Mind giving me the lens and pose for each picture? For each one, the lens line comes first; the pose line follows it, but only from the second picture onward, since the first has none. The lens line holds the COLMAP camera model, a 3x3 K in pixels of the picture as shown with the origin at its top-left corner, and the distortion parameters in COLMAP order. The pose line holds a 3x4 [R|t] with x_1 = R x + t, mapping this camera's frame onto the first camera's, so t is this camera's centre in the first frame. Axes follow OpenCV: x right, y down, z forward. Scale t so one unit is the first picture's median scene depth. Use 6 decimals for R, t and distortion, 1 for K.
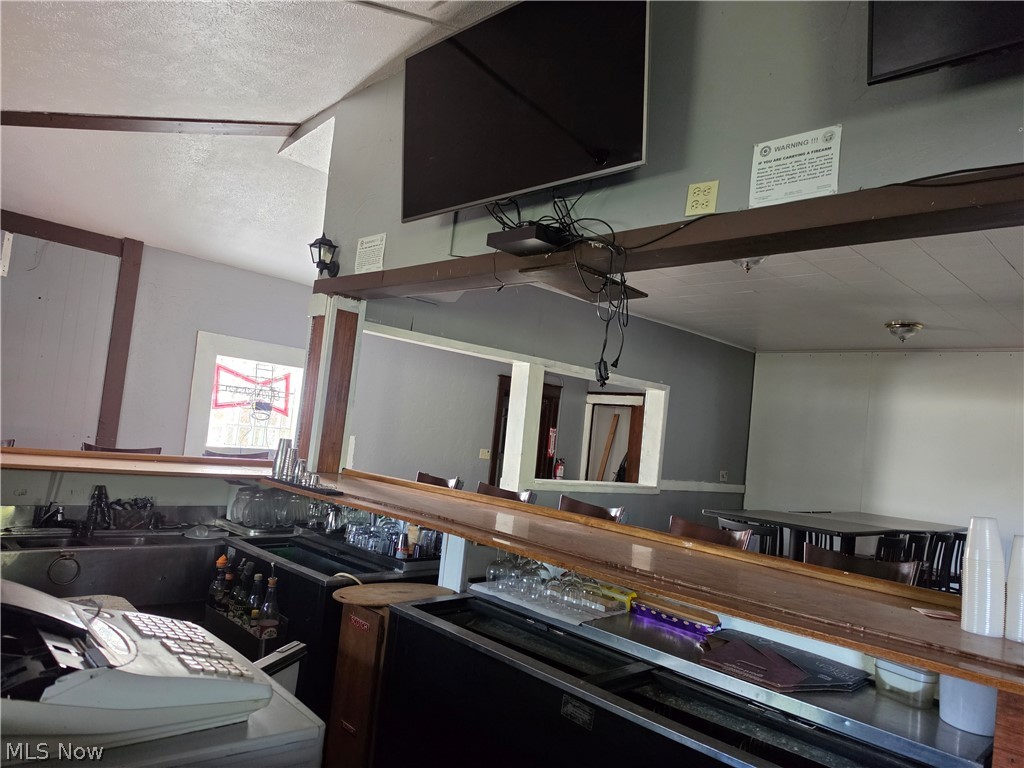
lens RADIAL K [[694.1, 0, 512.0], [0, 694.1, 384.0], [0, 0, 1]] dist [-0.000233, 0.000057]
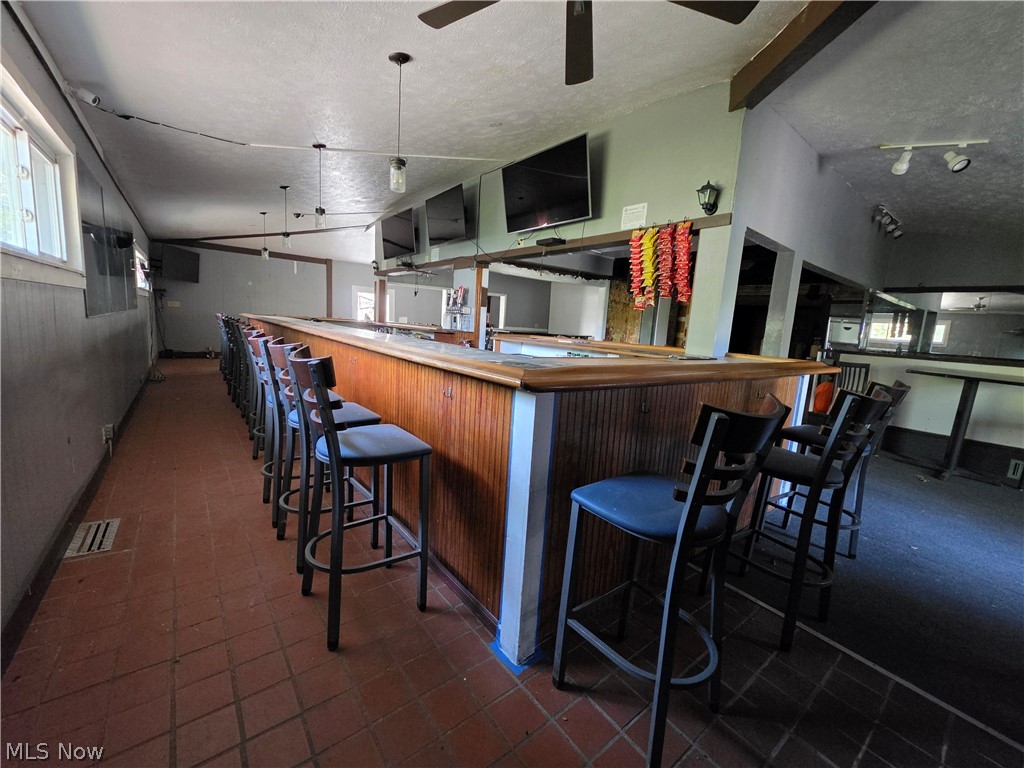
lens RADIAL K [[406.7, 0, 512.0], [0, 406.7, 384.0], [0, 0, 1]] dist [-0.000840, -0.000137]
pose [[0.994265, -0.028349, -0.103117, 0.717142], [0.048296, 0.979327, 0.196436, 0.059685], [0.095416, -0.200289, 0.975080, -1.315749]]
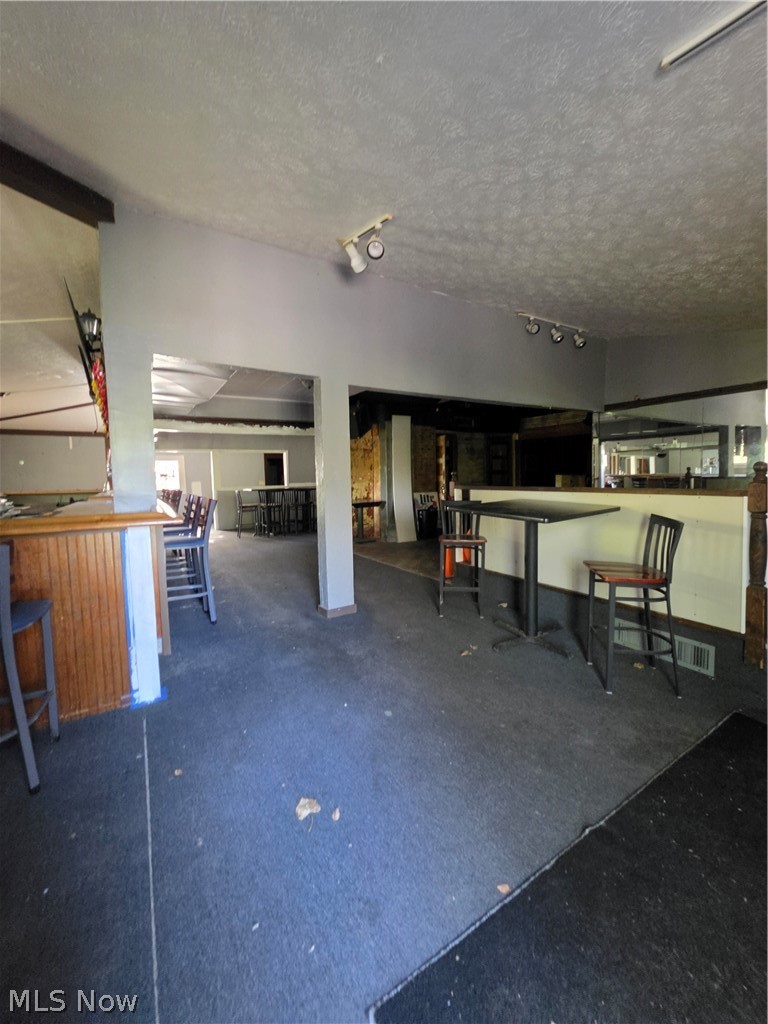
lens RADIAL K [[406.7, 0, 384.0], [0, 406.7, 512.0], [0, 0, 1]] dist [-0.000840, -0.000137]
pose [[0.969240, -0.103260, -0.223408, 1.659567], [0.132645, 0.983779, 0.120766, 0.170386], [0.207314, -0.146686, 0.967215, -1.010557]]
